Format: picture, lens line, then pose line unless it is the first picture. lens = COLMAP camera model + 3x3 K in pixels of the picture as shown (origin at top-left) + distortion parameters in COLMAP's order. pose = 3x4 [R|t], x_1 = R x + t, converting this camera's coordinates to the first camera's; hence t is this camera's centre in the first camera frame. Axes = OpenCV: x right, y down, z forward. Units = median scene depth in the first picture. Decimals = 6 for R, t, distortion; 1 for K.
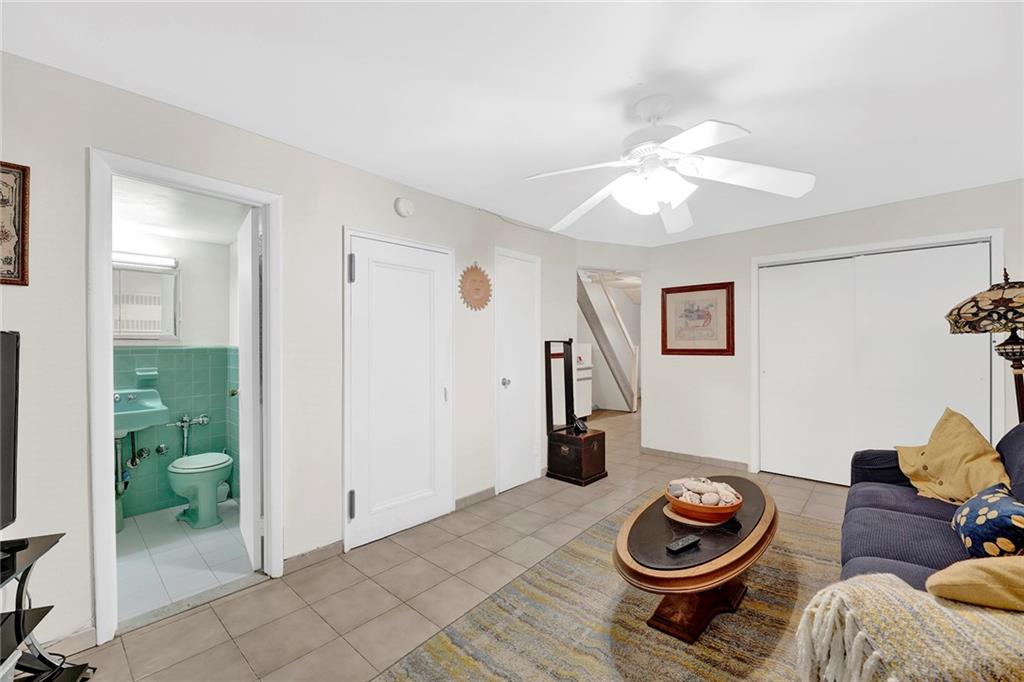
lens RADIAL K [[417.0, 0, 511.5], [0, 417.0, 343.6], [0, 0, 1]] dist [-0.005561, -0.002628]
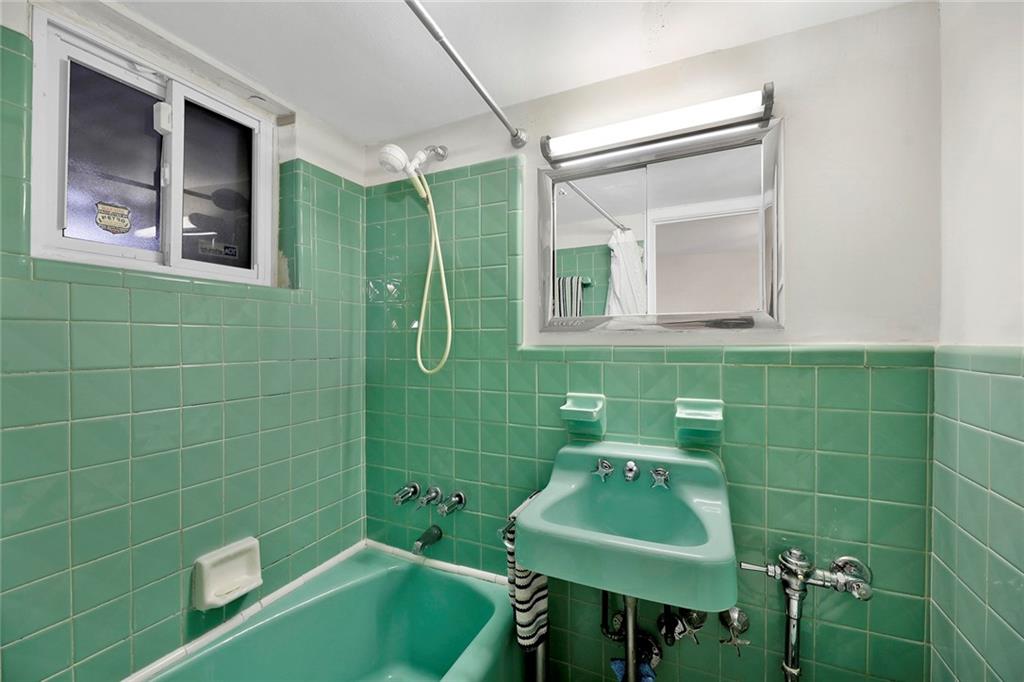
lens RADIAL K [[417.0, 0, 511.2], [0, 417.0, 346.1], [0, 0, 1]] dist [-0.005561, -0.002628]
pose [[0.281738, -0.002421, -0.959488, -0.540980], [0.001724, 0.999996, -0.002017, 0.008767], [0.959490, -0.001086, 0.281741, 0.703305]]
